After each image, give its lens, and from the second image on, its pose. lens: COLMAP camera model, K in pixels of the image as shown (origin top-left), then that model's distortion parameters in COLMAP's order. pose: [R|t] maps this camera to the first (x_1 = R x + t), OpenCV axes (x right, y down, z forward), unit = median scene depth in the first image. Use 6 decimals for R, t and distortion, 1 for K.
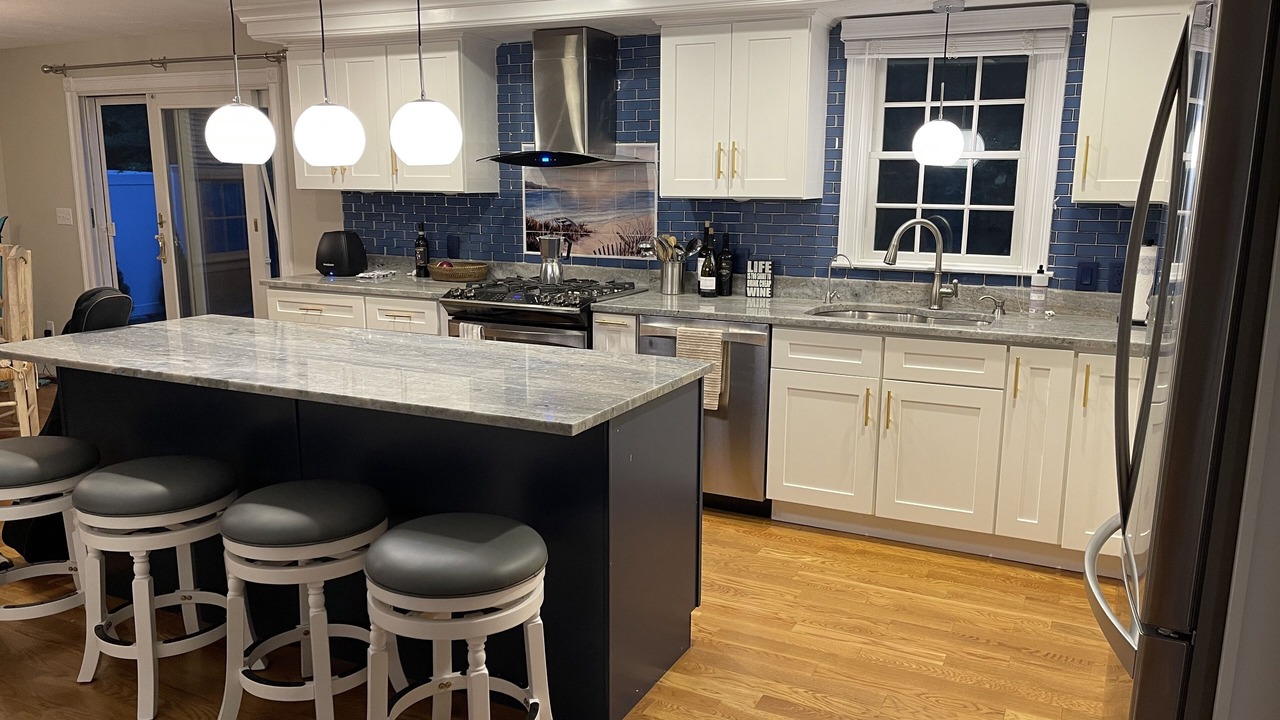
lens RADIAL K [[948.6, 0, 644.2], [0, 948.6, 344.6], [0, 0, 1]] dist [0.110919, -0.115884]
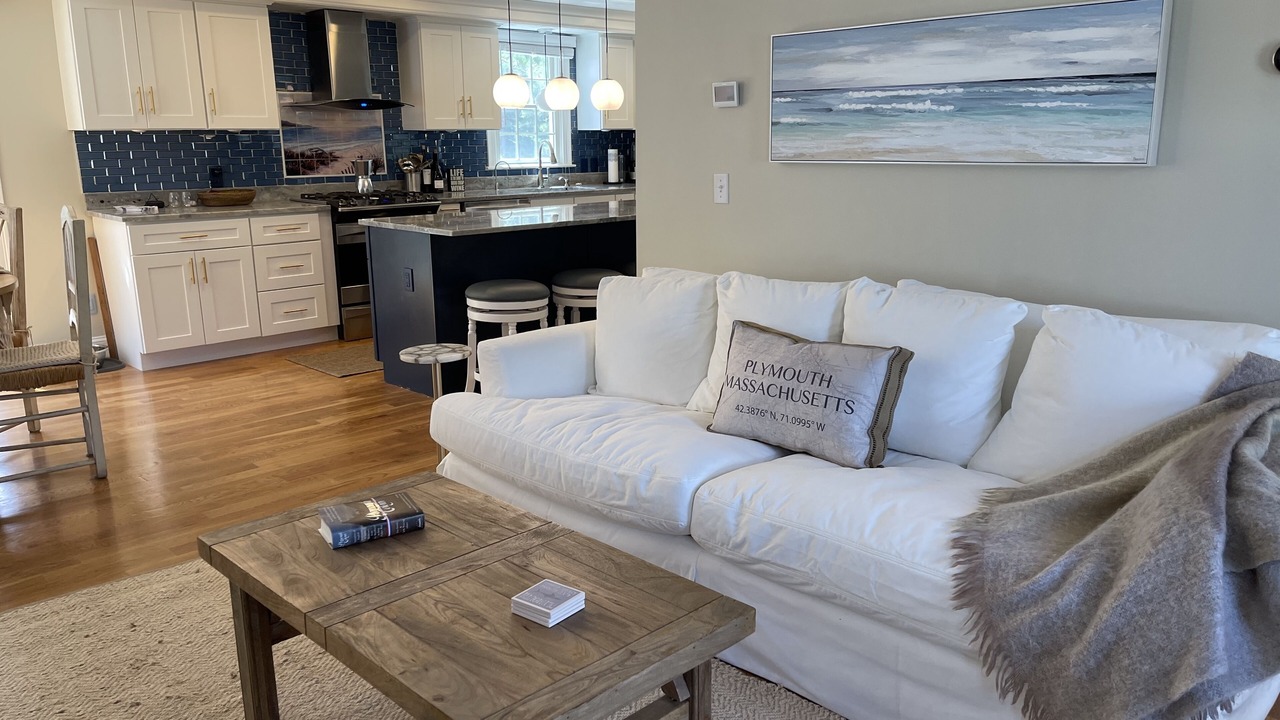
lens RADIAL K [[975.1, 0, 646.2], [0, 975.1, 364.7], [0, 0, 1]] dist [0.074944, -0.081901]
pose [[0.348561, -0.227631, 0.909224, -1.359794], [0.172798, 0.969039, 0.176362, -0.000830], [-0.921220, 0.095639, 0.377104, 0.074963]]
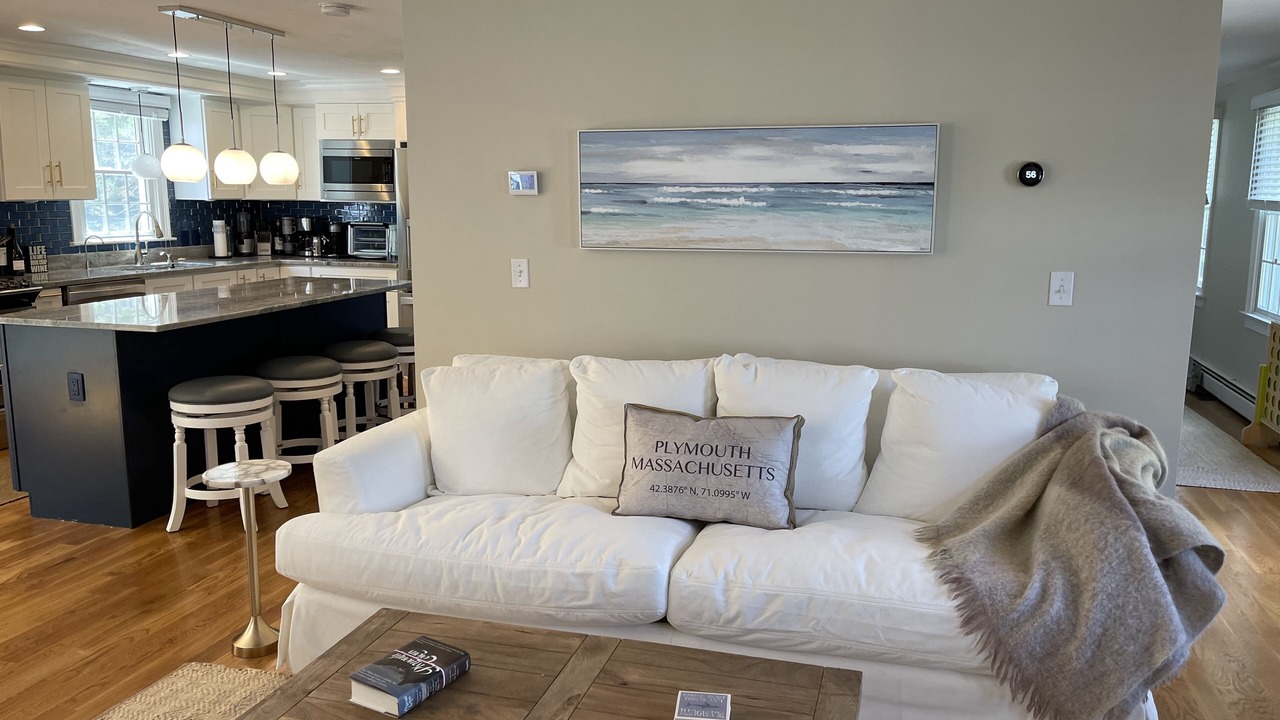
lens RADIAL K [[962.3, 0, 655.7], [0, 962.3, 355.6], [0, 0, 1]] dist [0.089642, -0.118221]
pose [[-0.161584, -0.172742, 0.971623, -1.385392], [0.164027, 0.966165, 0.199050, -0.067226], [-0.973132, 0.191535, -0.127782, 0.326539]]
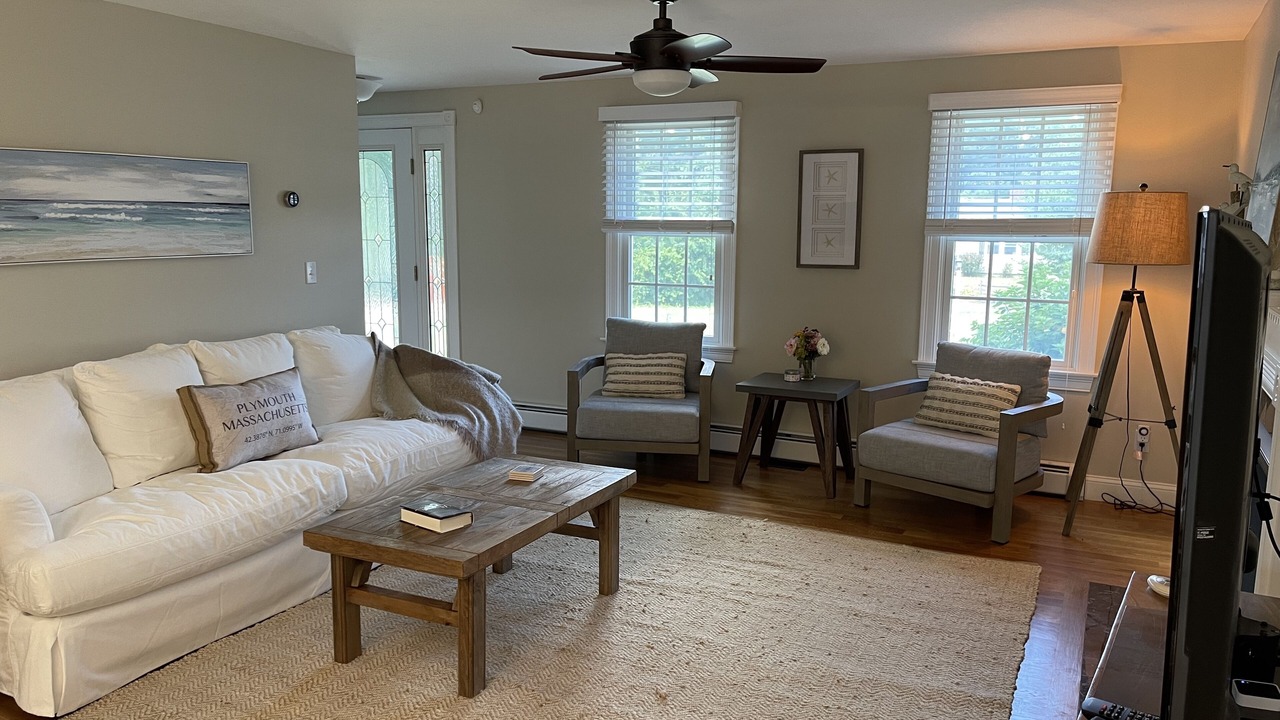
lens RADIAL K [[948.6, 0, 644.2], [0, 948.6, 344.6], [0, 0, 1]] dist [0.110919, -0.115884]
pose [[-0.999723, -0.020040, 0.012318, -1.122175], [-0.015325, 0.952147, 0.305257, -0.192201], [-0.017846, 0.304984, -0.952190, 1.030510]]
